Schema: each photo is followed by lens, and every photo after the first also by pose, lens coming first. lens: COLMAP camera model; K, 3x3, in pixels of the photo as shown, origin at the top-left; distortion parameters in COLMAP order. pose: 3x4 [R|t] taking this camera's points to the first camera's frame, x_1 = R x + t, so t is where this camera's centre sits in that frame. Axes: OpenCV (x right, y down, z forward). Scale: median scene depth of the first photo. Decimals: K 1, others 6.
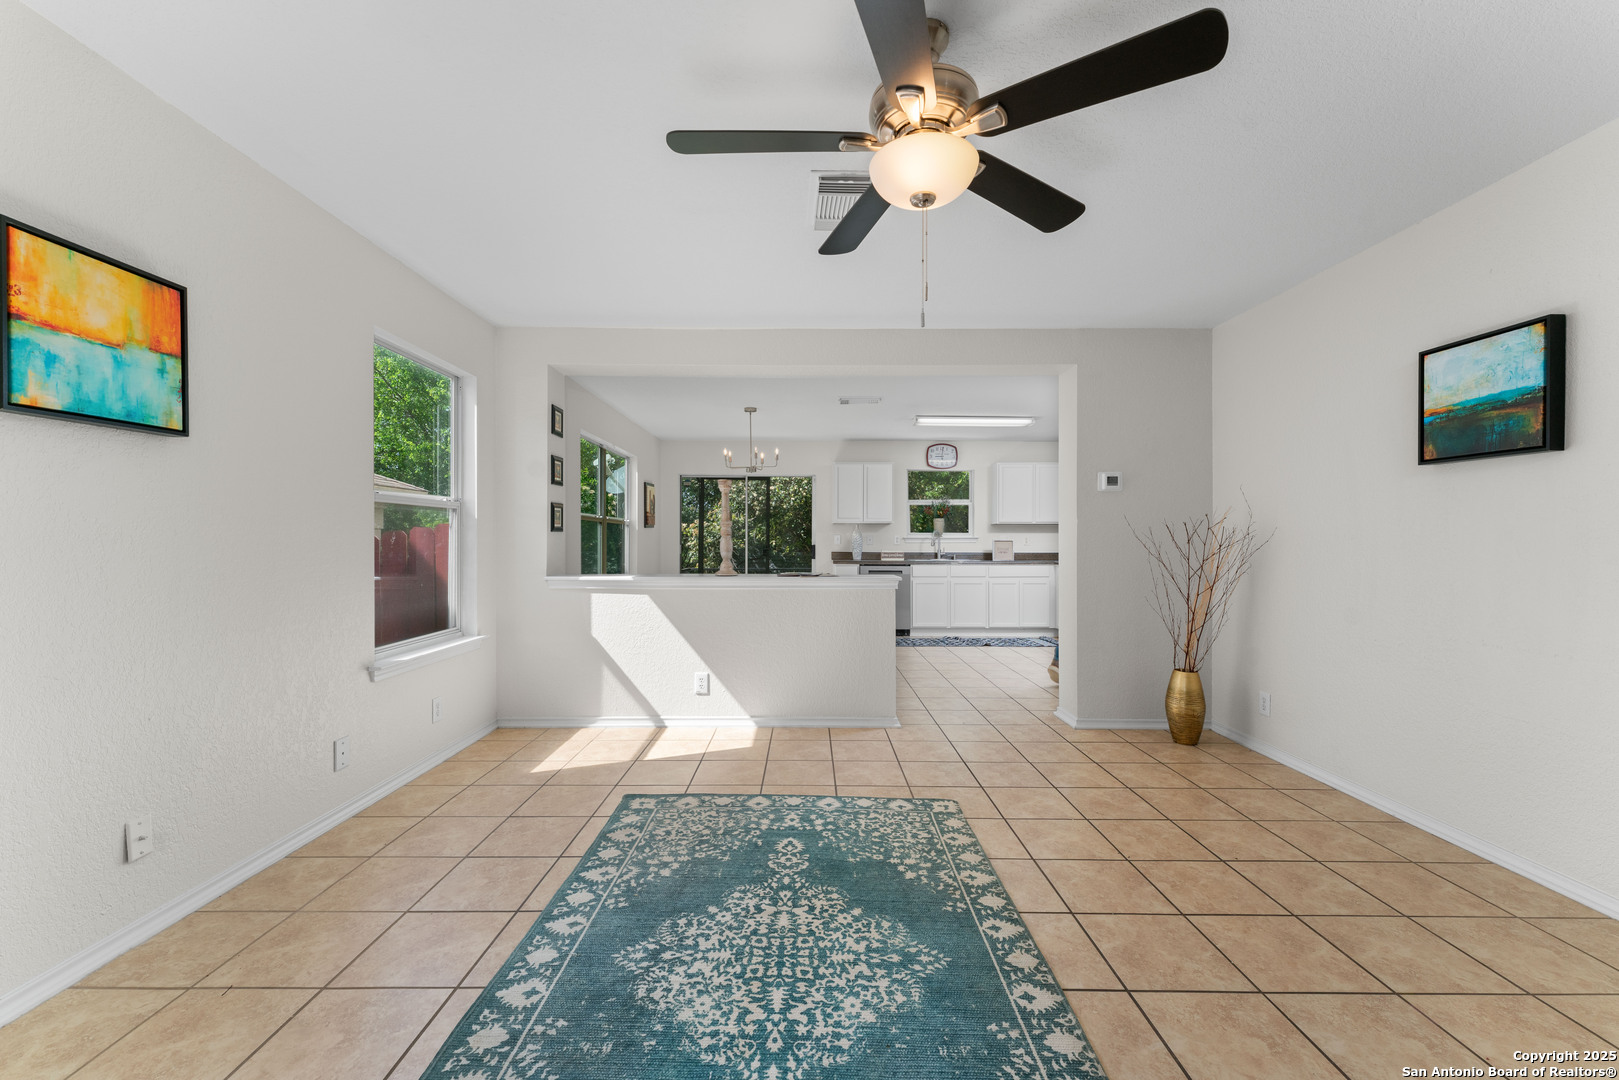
lens RADIAL K [[643.8, 0, 803.9], [0, 643.8, 549.7], [0, 0, 1]] dist [0.000001, 0.000426]
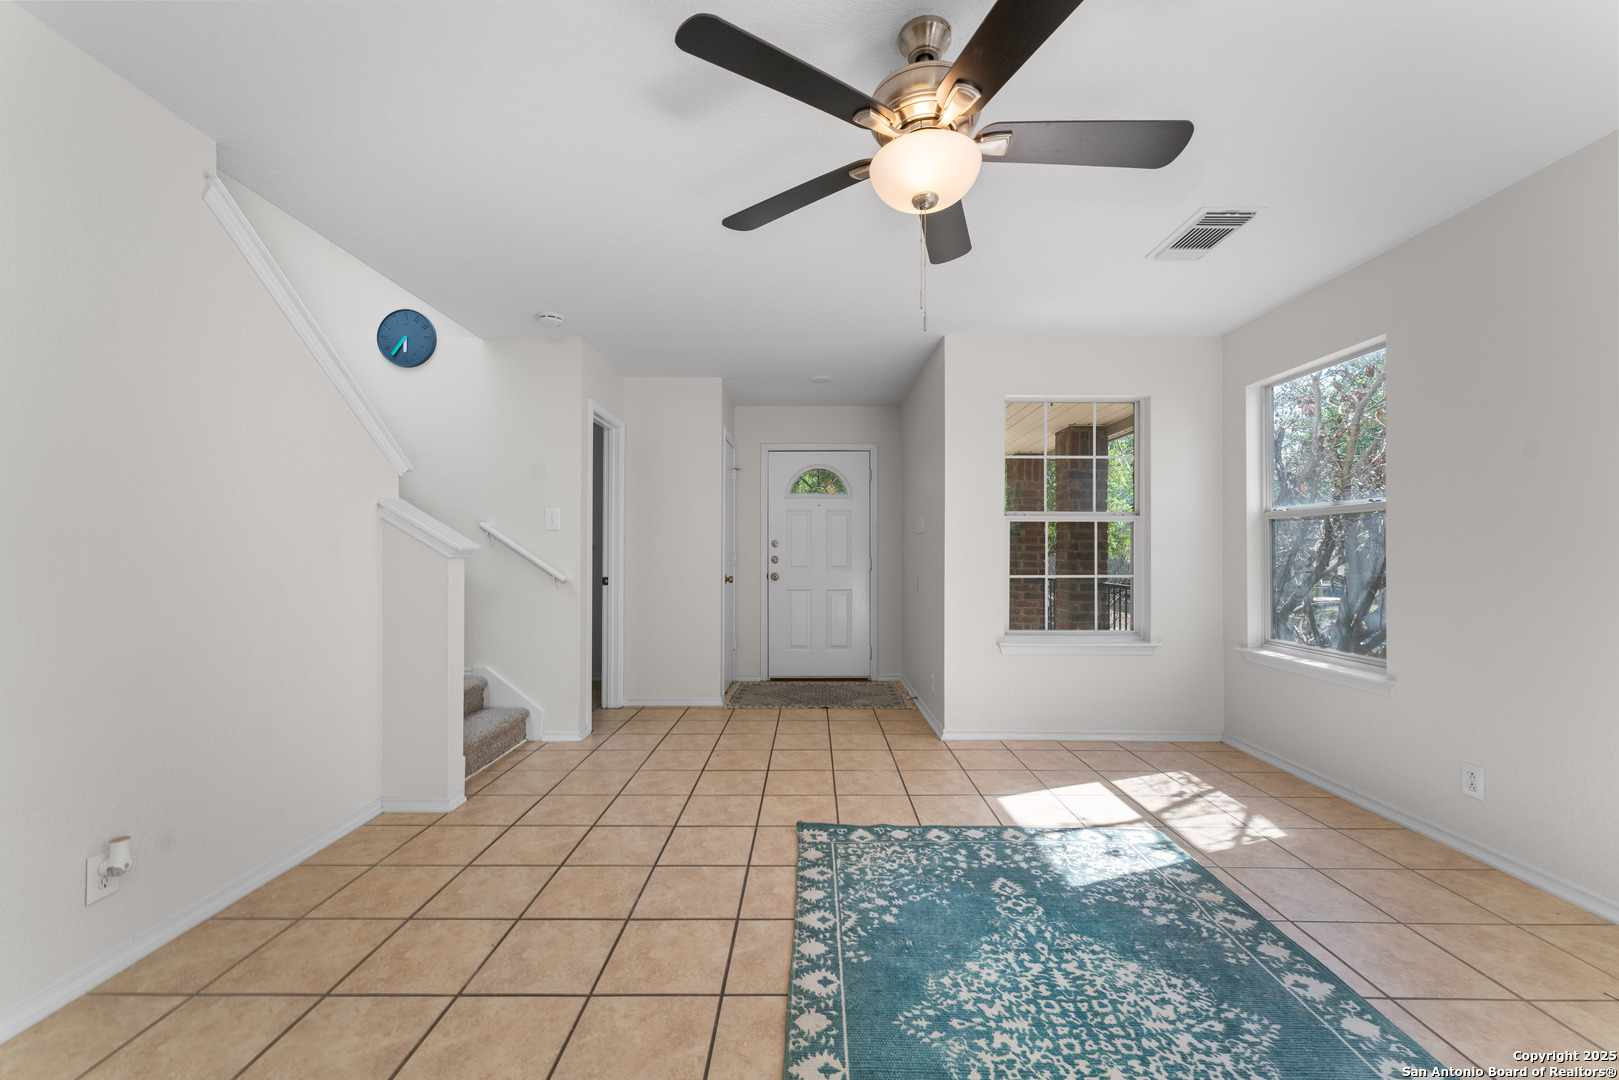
lens RADIAL K [[643.8, 0, 809.8], [0, 643.8, 542.2], [0, 0, 1]] dist [0.000001, 0.000426]
pose [[-0.999986, -0.003780, -0.003732, 0.366388], [-0.003774, 0.999992, -0.001507, -0.023215], [0.003738, -0.001493, -0.999992, 1.984689]]
